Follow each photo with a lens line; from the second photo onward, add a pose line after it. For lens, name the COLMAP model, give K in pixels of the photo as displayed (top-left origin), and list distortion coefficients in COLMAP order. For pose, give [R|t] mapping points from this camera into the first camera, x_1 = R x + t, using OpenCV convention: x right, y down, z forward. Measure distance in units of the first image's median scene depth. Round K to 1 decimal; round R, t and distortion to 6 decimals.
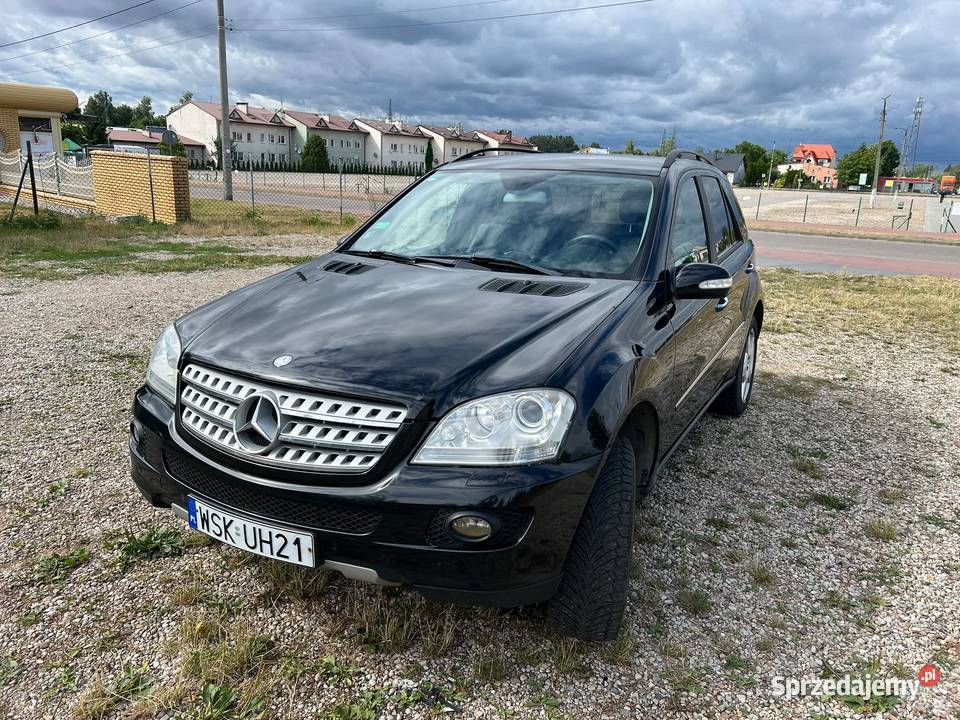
lens RADIAL K [[730.2, 0, 482.9], [0, 730.2, 360.6], [0, 0, 1]] dist [0.044231, -0.046965]
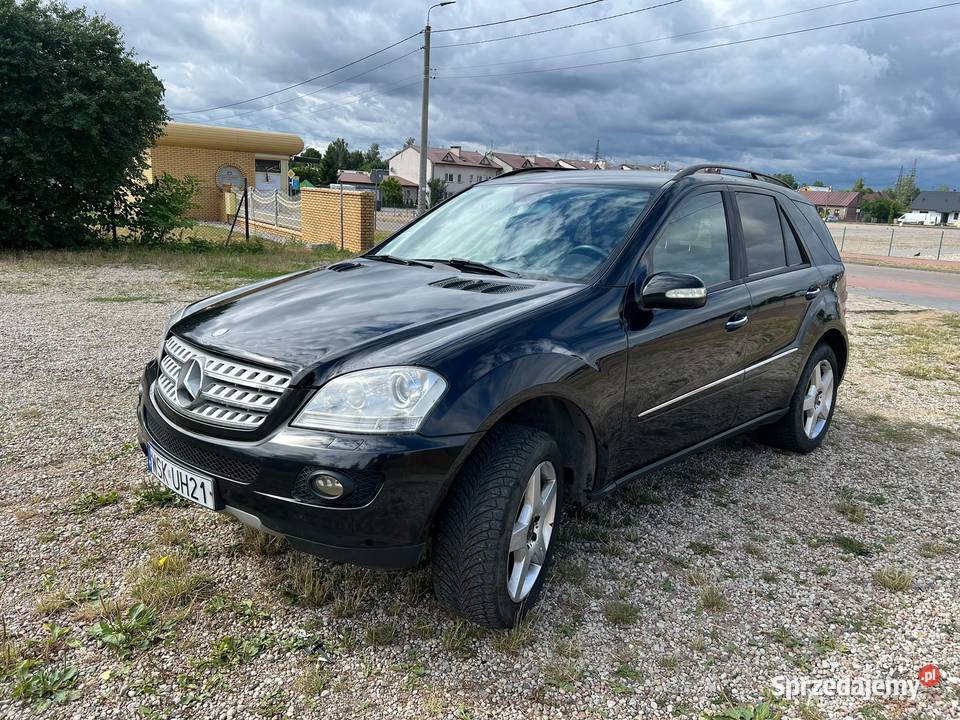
lens RADIAL K [[730.2, 0, 479.1], [0, 730.2, 358.7], [0, 0, 1]] dist [0.044231, -0.046965]
pose [[0.961446, 0.060716, -0.268208, 0.343237], [-0.074969, 0.996249, -0.043216, 0.048278], [0.264578, 0.061657, 0.962391, -0.008431]]
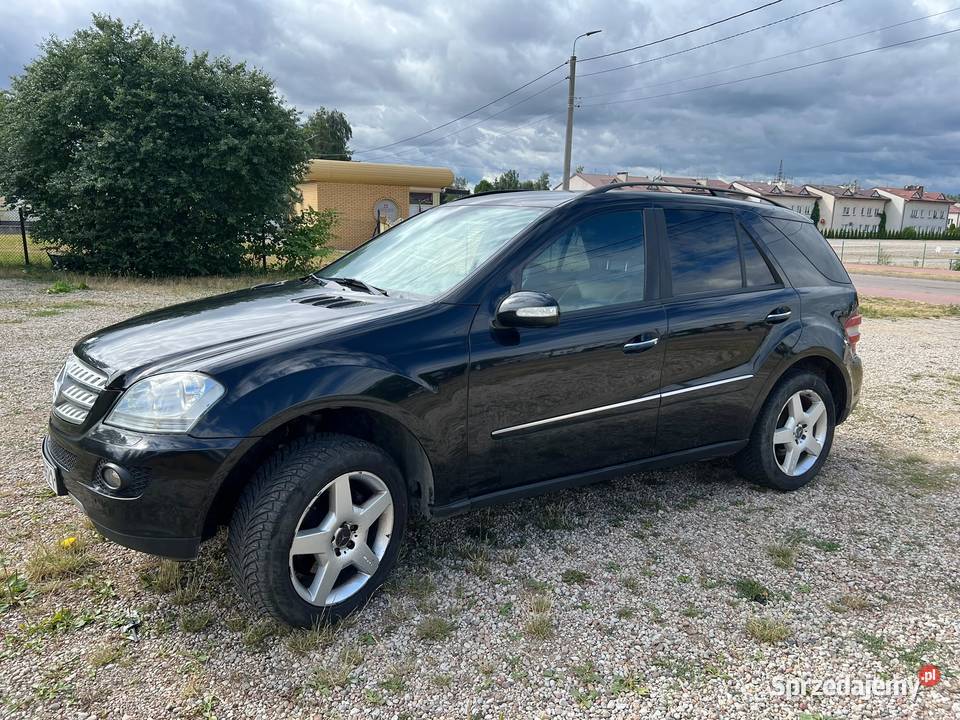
lens RADIAL K [[730.2, 0, 474.4], [0, 730.2, 360.7], [0, 0, 1]] dist [0.044231, -0.046965]
pose [[0.869155, 0.074418, -0.488908, 0.772387], [-0.115356, 0.991850, -0.054102, 0.022281], [0.480897, 0.103422, 0.870656, 0.139612]]
